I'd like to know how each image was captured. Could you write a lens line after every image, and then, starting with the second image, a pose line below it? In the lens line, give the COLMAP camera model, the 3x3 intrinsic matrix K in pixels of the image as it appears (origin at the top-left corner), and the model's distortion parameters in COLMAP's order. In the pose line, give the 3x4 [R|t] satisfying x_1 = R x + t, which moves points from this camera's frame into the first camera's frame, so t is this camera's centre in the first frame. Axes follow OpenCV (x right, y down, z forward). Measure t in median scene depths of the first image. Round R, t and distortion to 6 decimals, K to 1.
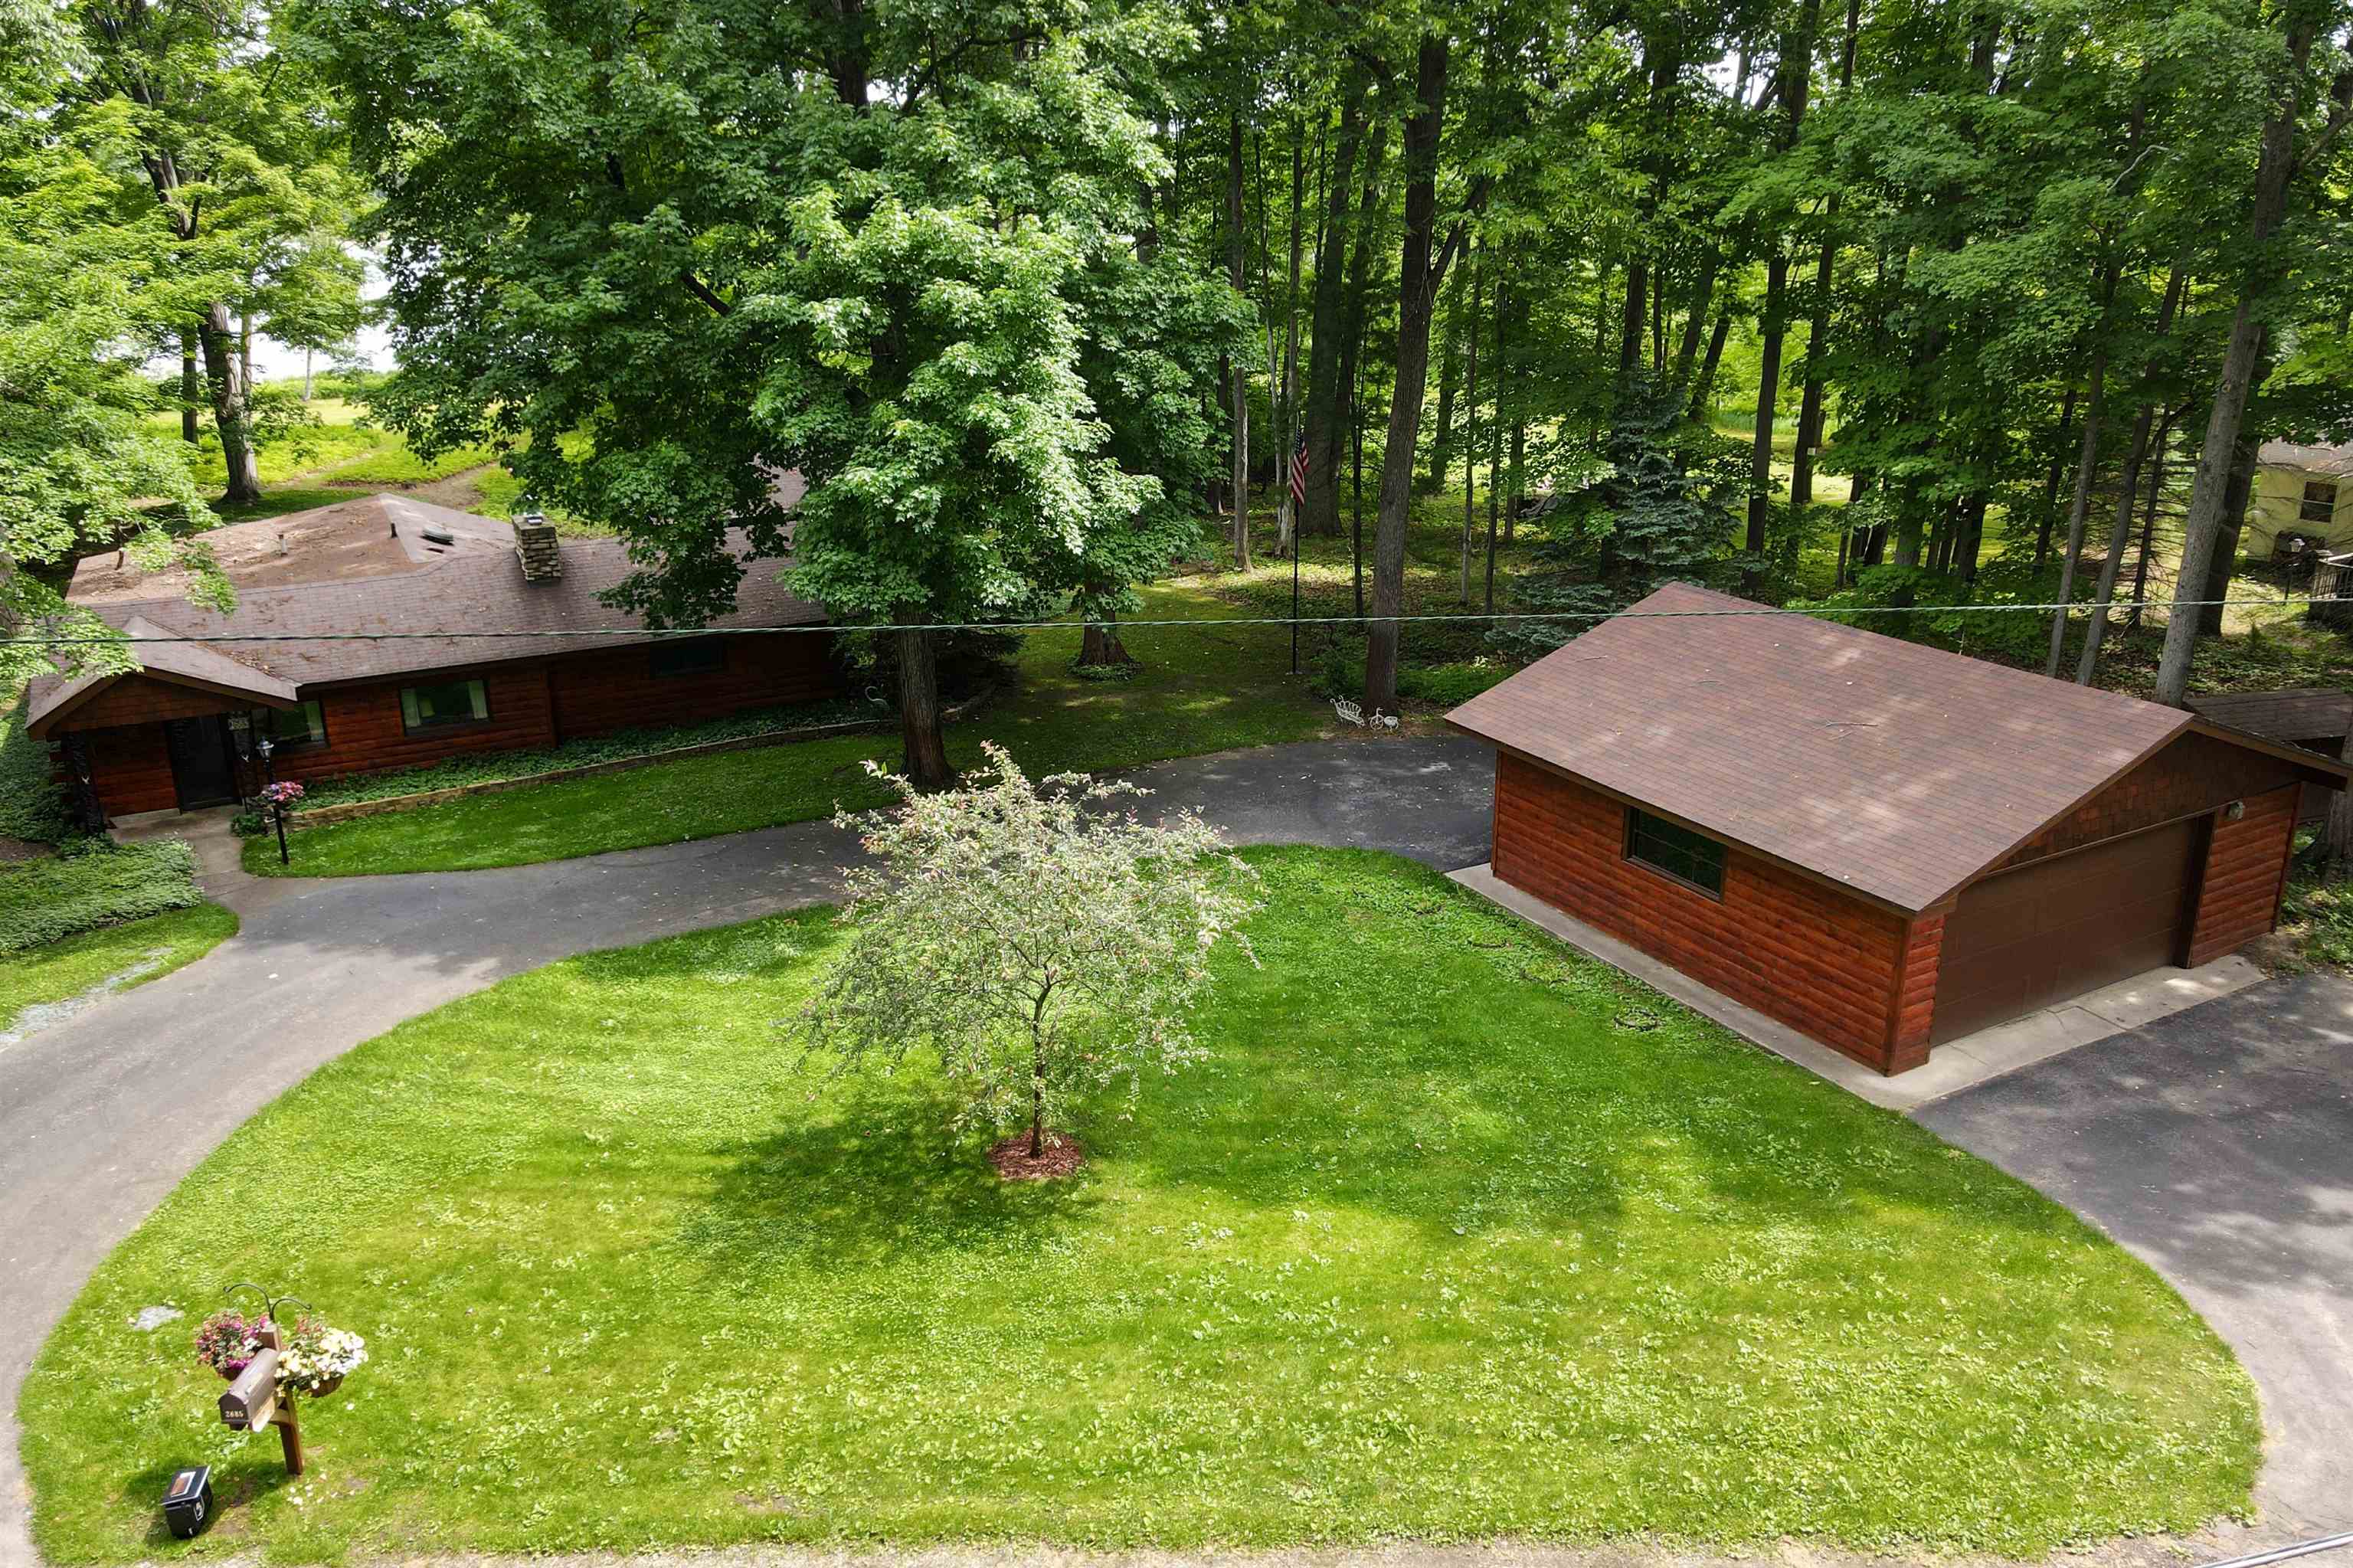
lens RADIAL K [[1726.4, 0, 1165.0], [0, 1726.4, 777.2], [0, 0, 1]] dist [0.007179, 0.002582]
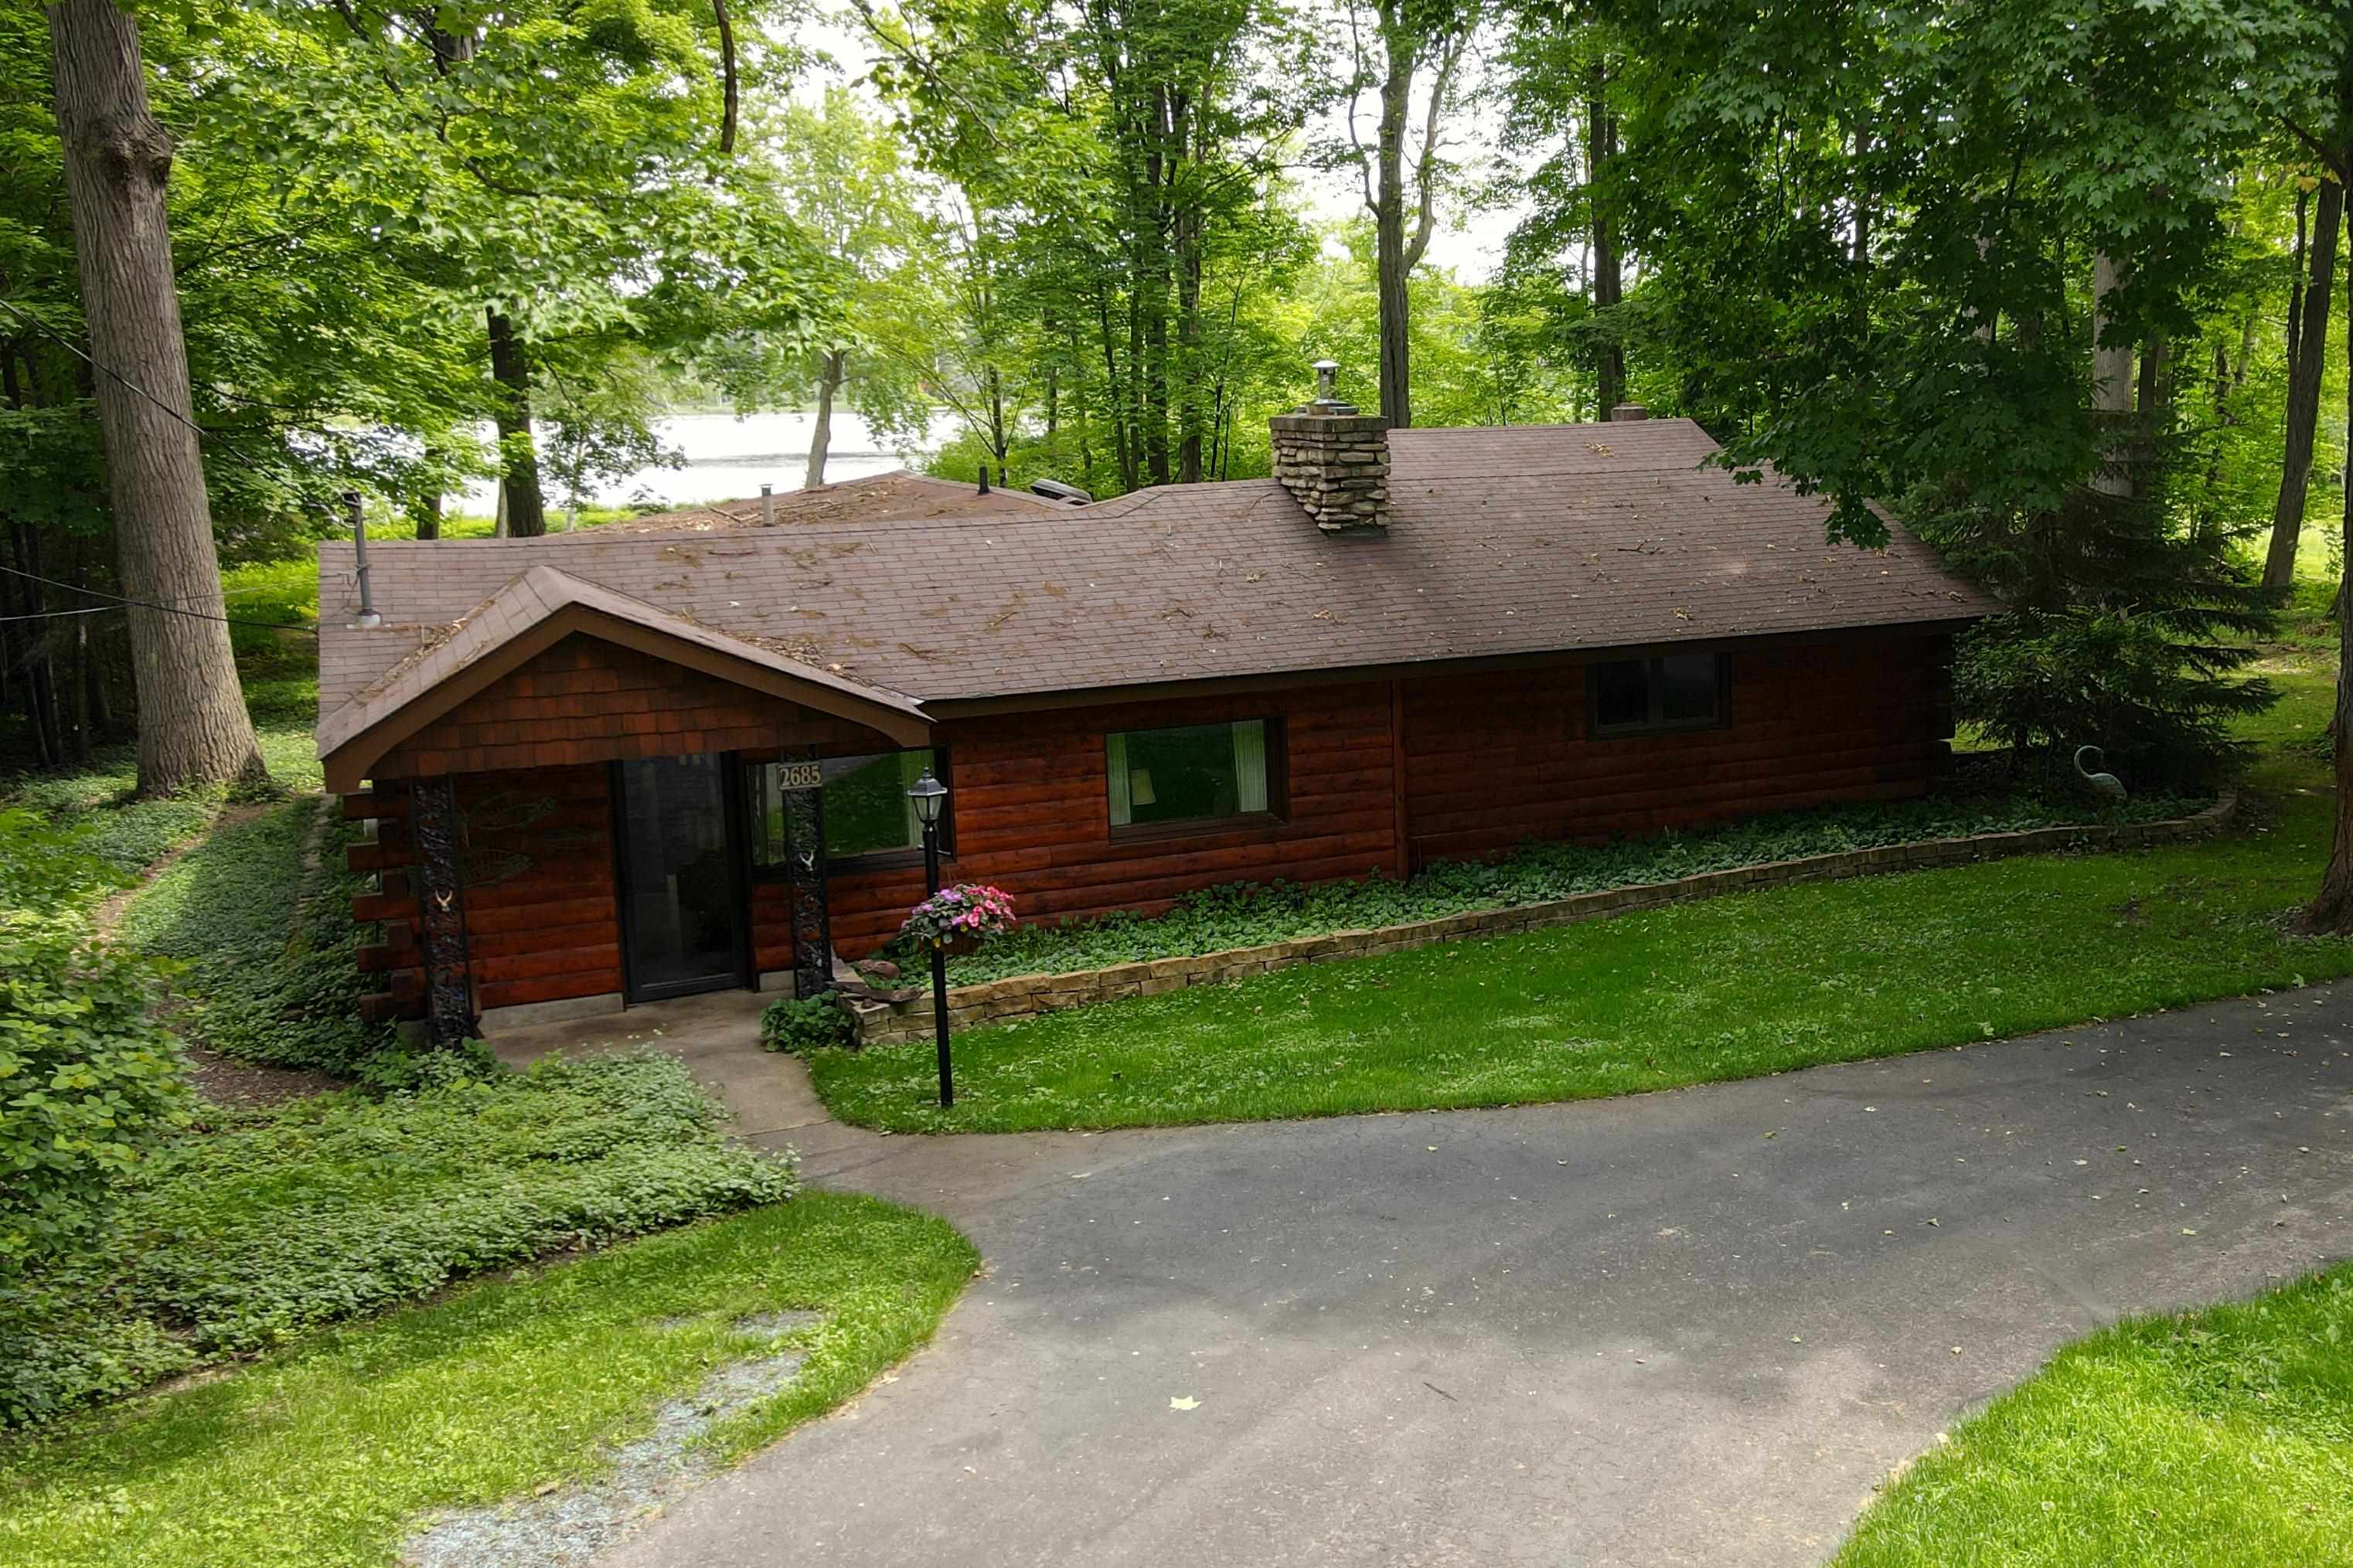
lens RADIAL K [[1929.8, 0, 1184.1], [0, 1929.8, 785.9], [0, 0, 1]] dist [0.007706, -0.001310]
pose [[0.998673, -0.014008, -0.049554, -0.443074], [0.003613, 0.978980, -0.203926, 0.069605], [0.051369, 0.203477, 0.977731, 0.582945]]
